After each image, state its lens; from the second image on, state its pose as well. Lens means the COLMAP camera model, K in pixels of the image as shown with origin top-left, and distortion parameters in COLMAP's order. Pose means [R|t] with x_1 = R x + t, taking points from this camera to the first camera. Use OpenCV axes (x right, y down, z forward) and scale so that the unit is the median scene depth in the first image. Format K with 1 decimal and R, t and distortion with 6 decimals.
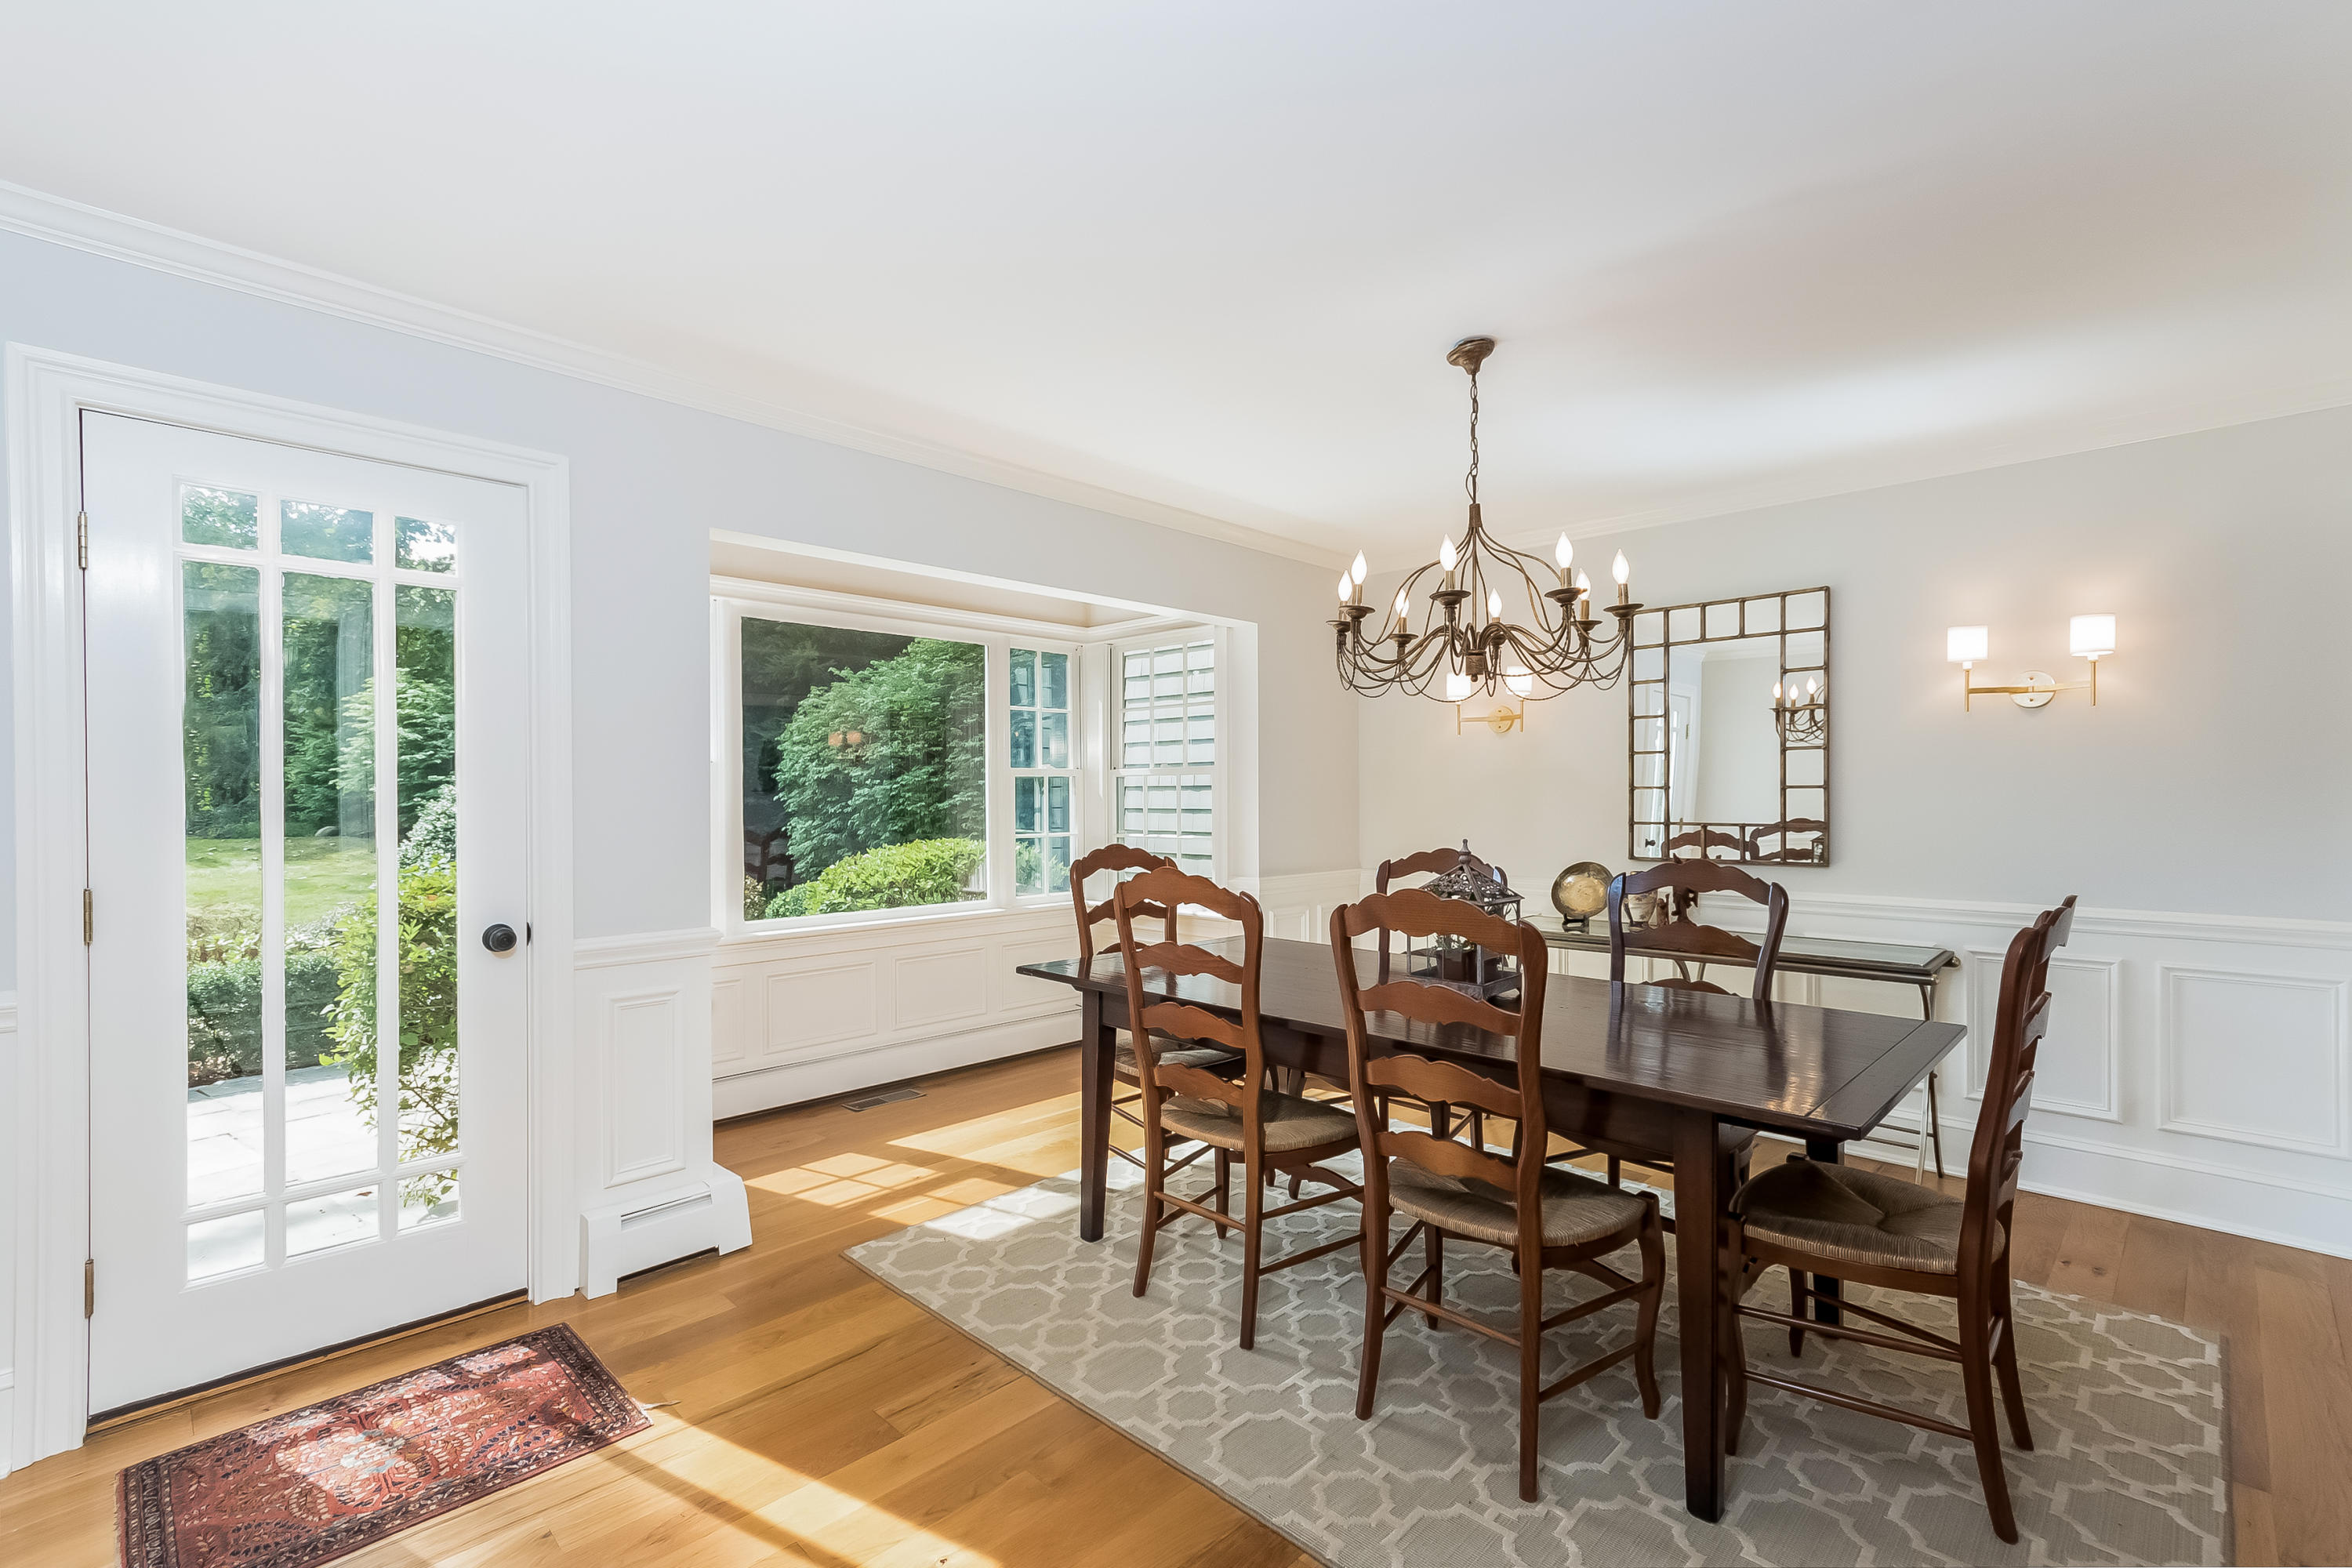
lens RADIAL K [[1037.2, 0, 1163.8], [0, 1037.2, 794.3], [0, 0, 1]] dist [0.003828, -0.000194]
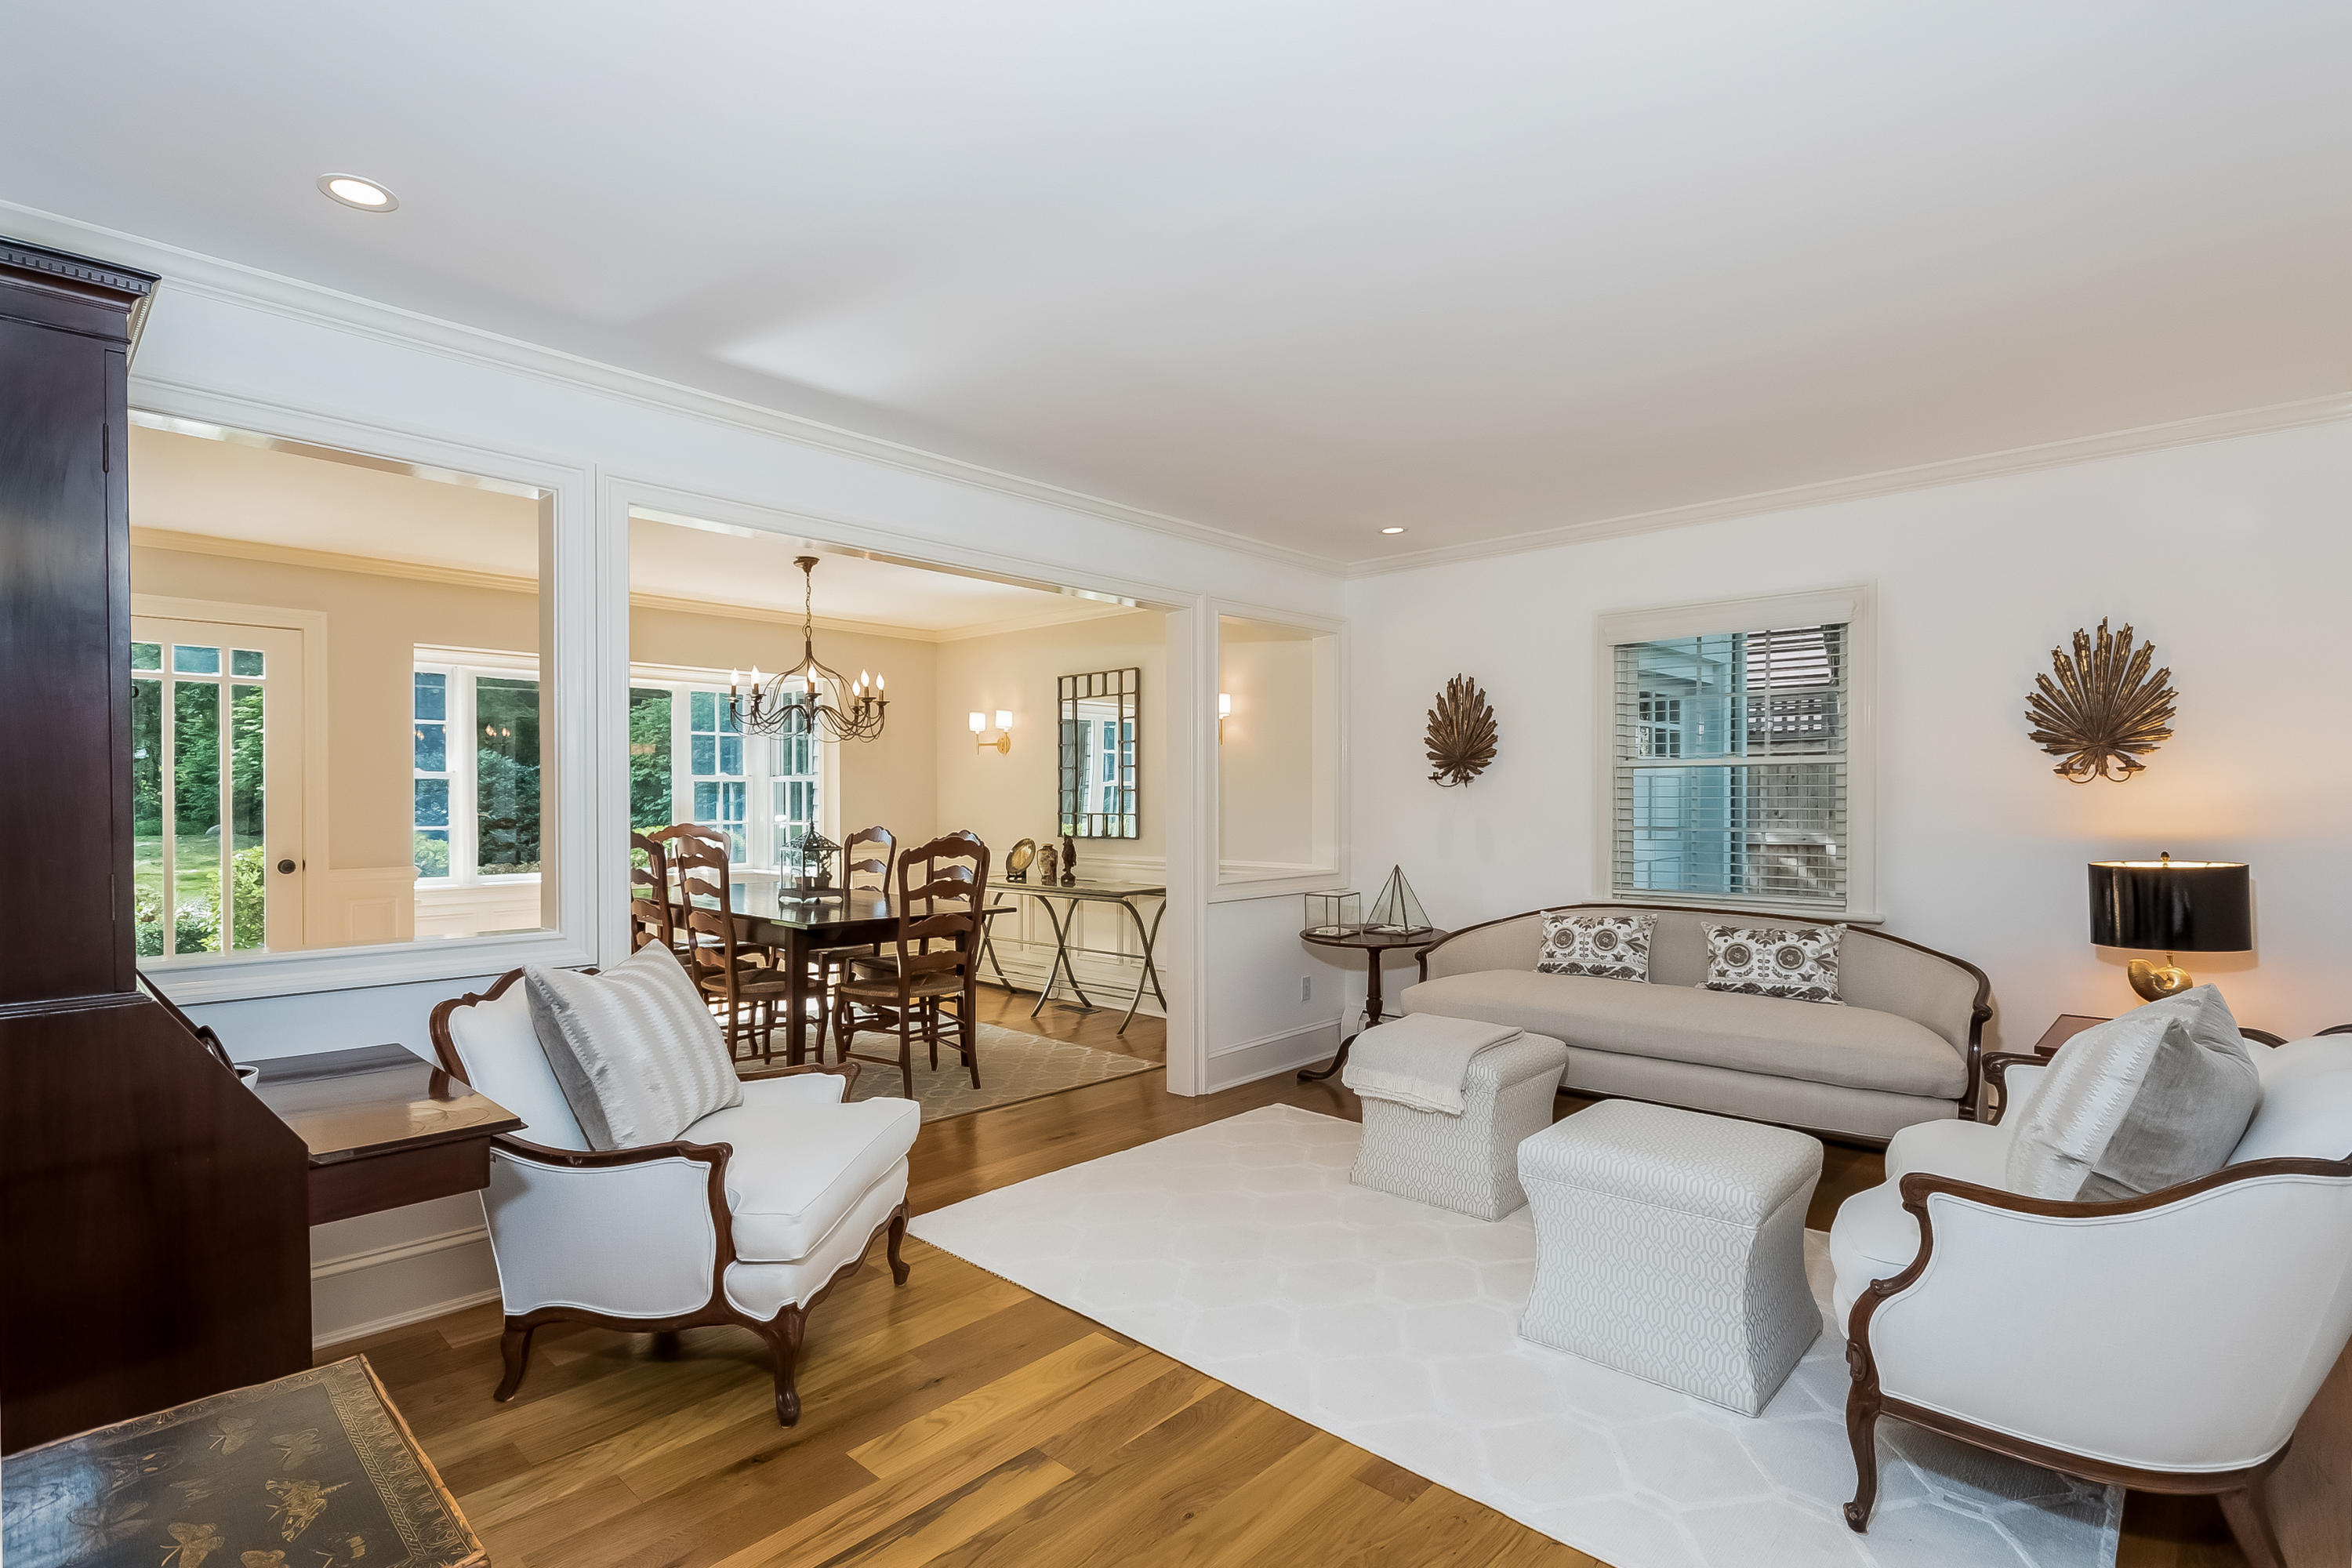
lens RADIAL K [[1109.0, 0, 1176.0], [0, 1109.0, 784.0], [0, 0, 1]] dist [-0.000786, -0.000362]
pose [[0.999471, 0.002565, 0.032415, 0.799573], [-0.002175, 0.999925, -0.012050, 0.007375], [-0.032444, 0.011973, 0.999402, -0.938479]]
